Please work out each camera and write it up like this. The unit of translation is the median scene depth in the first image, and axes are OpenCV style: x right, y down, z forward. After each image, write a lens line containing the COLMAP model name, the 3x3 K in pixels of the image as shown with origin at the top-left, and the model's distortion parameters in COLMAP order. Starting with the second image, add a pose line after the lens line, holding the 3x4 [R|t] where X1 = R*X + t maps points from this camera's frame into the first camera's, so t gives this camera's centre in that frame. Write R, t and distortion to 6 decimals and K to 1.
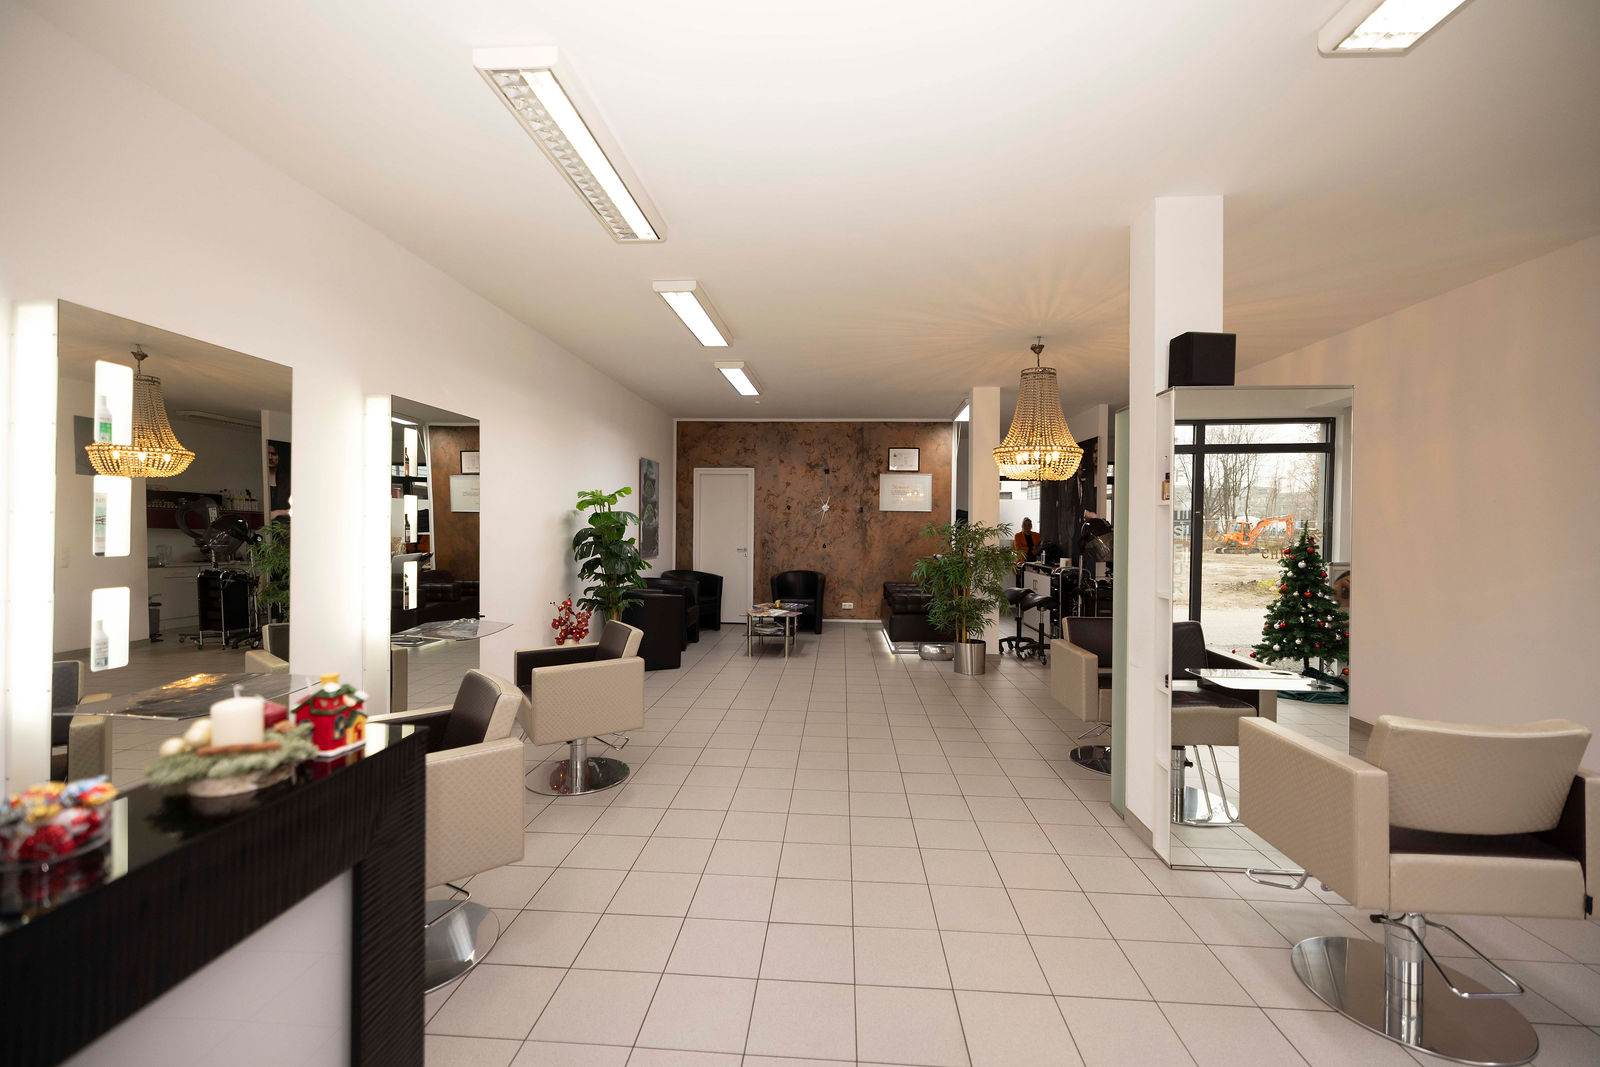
lens RADIAL K [[674.7, 0, 808.5], [0, 674.7, 519.2], [0, 0, 1]] dist [0.000378, 0.000379]
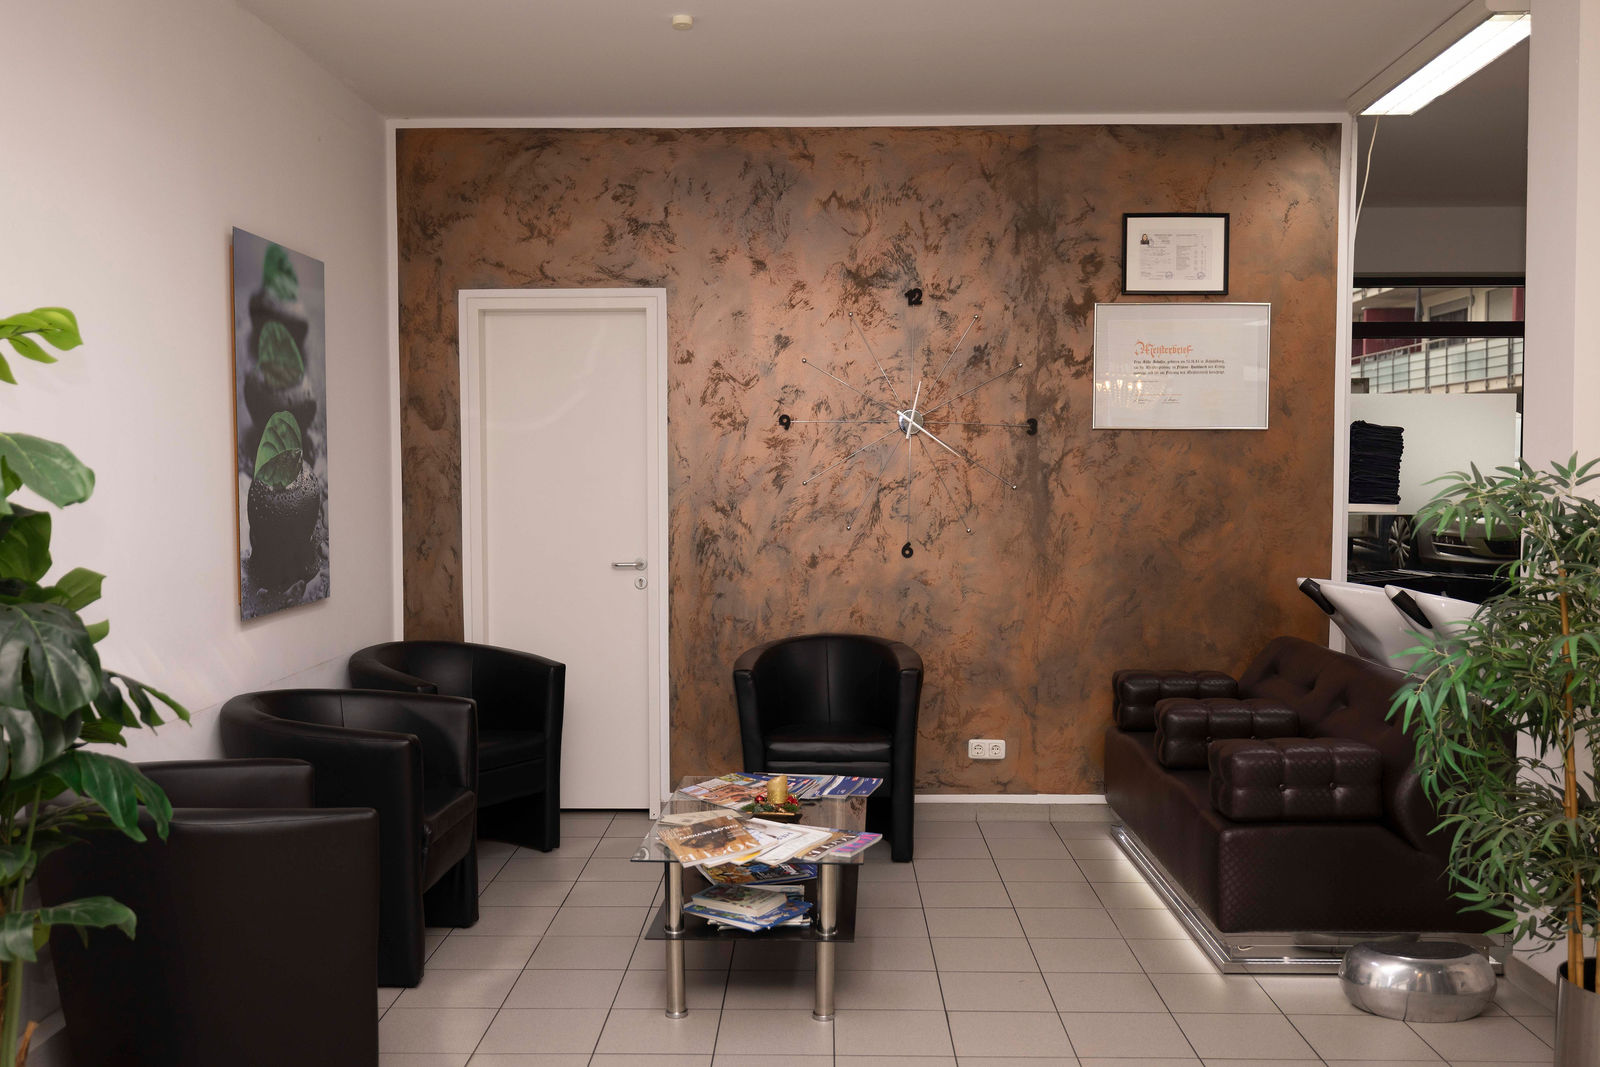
lens RADIAL K [[1427.4, 0, 797.0], [0, 1427.4, 533.0], [0, 0, 1]] dist [0.018566, 0.005348]
pose [[0.999597, -0.012922, 0.025260, -0.040866], [0.011570, 0.998529, 0.052967, -0.001618], [-0.025908, -0.052654, 0.998277, 0.374970]]
